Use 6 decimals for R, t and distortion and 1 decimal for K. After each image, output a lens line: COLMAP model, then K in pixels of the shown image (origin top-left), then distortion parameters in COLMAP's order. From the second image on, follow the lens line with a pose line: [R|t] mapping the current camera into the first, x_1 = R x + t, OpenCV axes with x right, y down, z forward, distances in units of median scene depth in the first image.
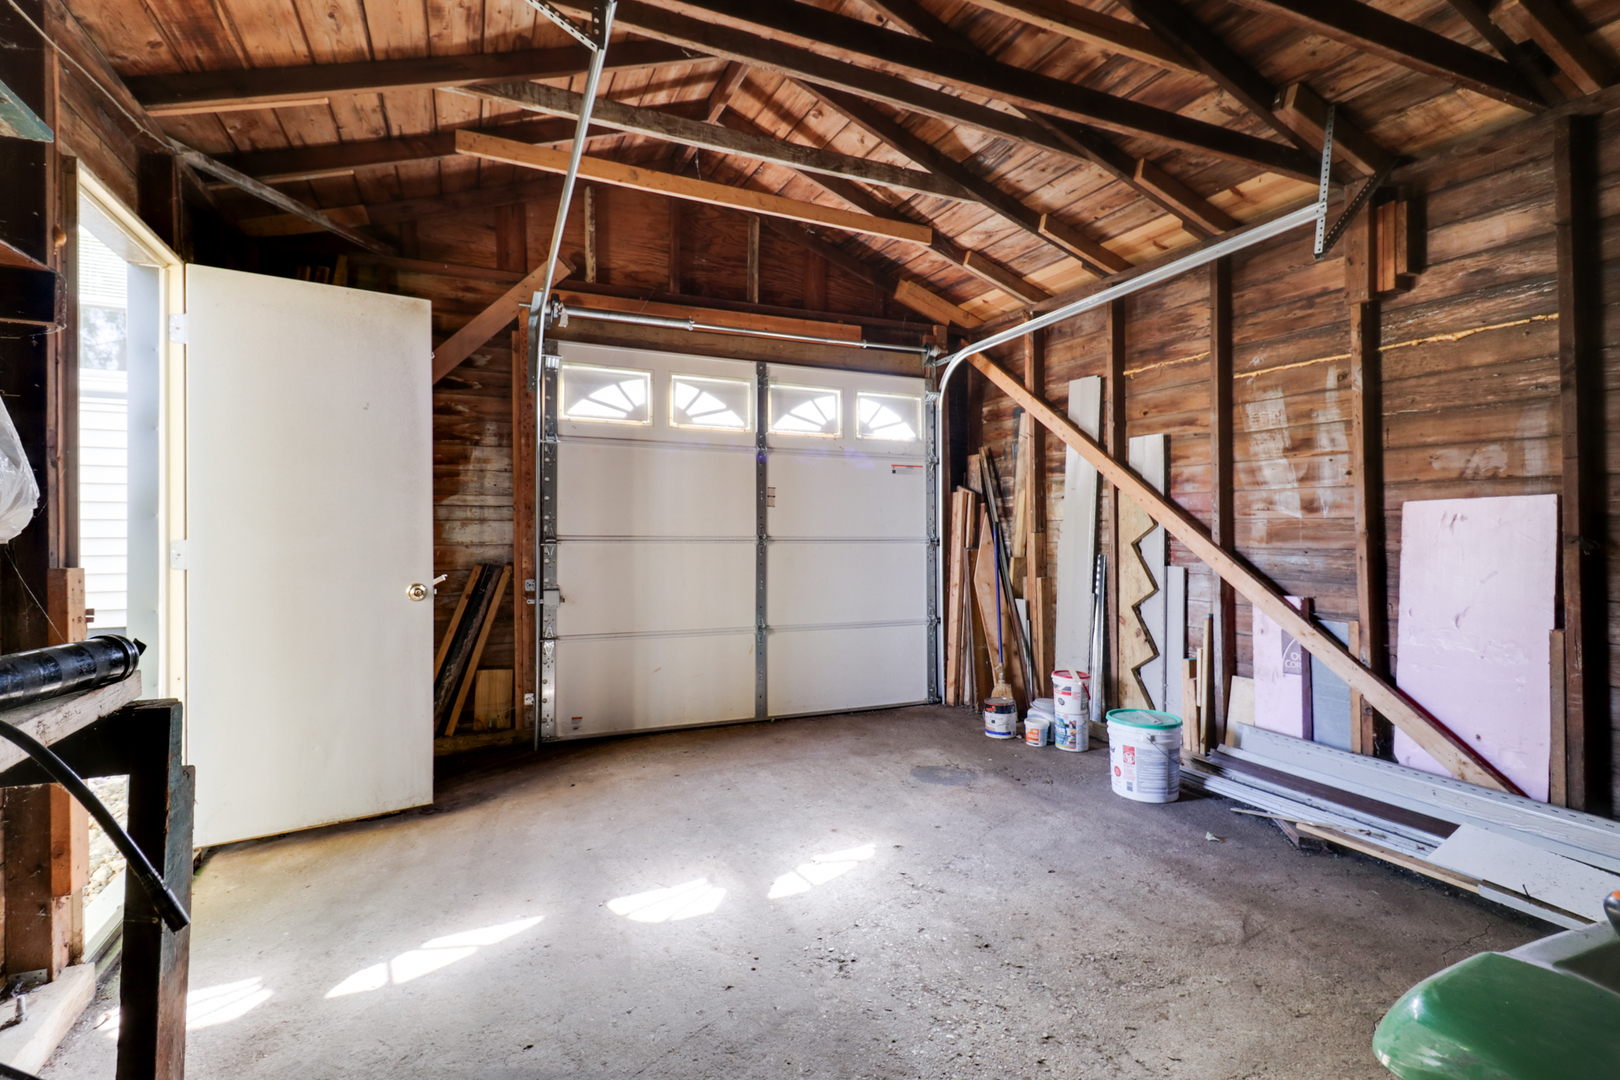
lens RADIAL K [[750.0, 0, 805.9], [0, 750.0, 536.6], [0, 0, 1]] dist [0.023221, -0.006032]
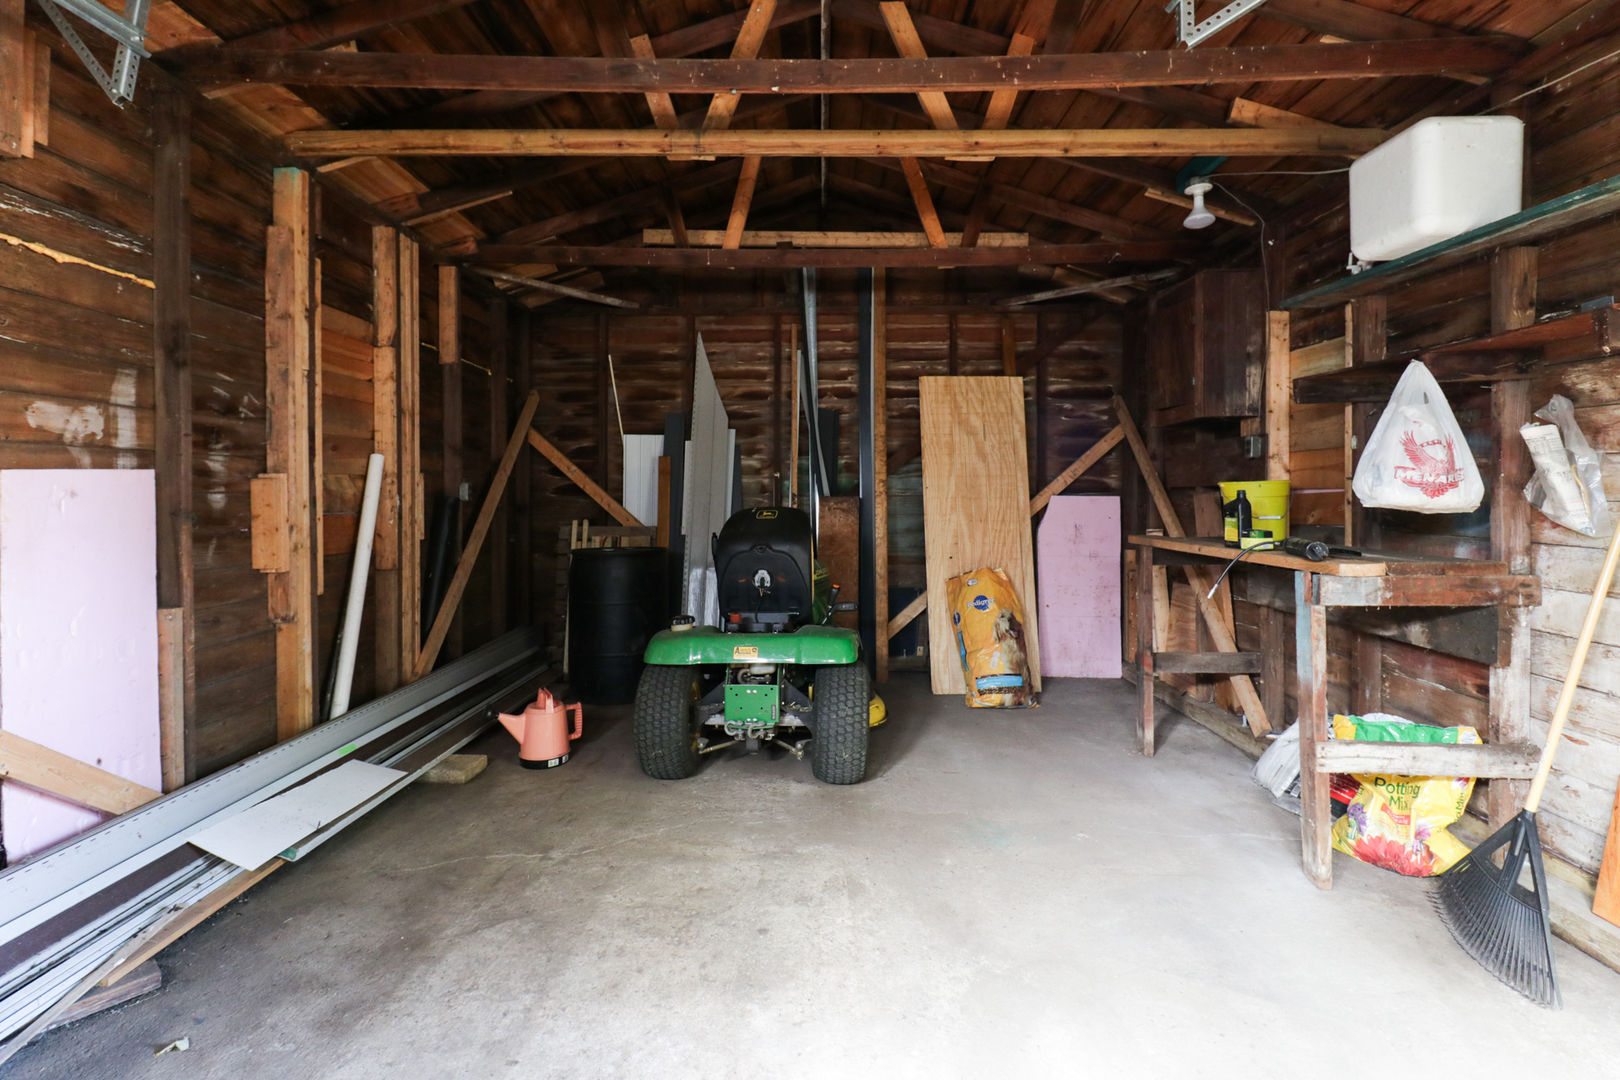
lens RADIAL K [[750.0, 0, 805.1], [0, 750.0, 480.2], [0, 0, 1]] dist [0.023221, -0.006032]
pose [[-0.901000, 0.005969, 0.433778, -0.168396], [0.004475, 0.999980, -0.004466, -0.033460], [-0.433796, -0.002082, -0.901009, 1.466926]]
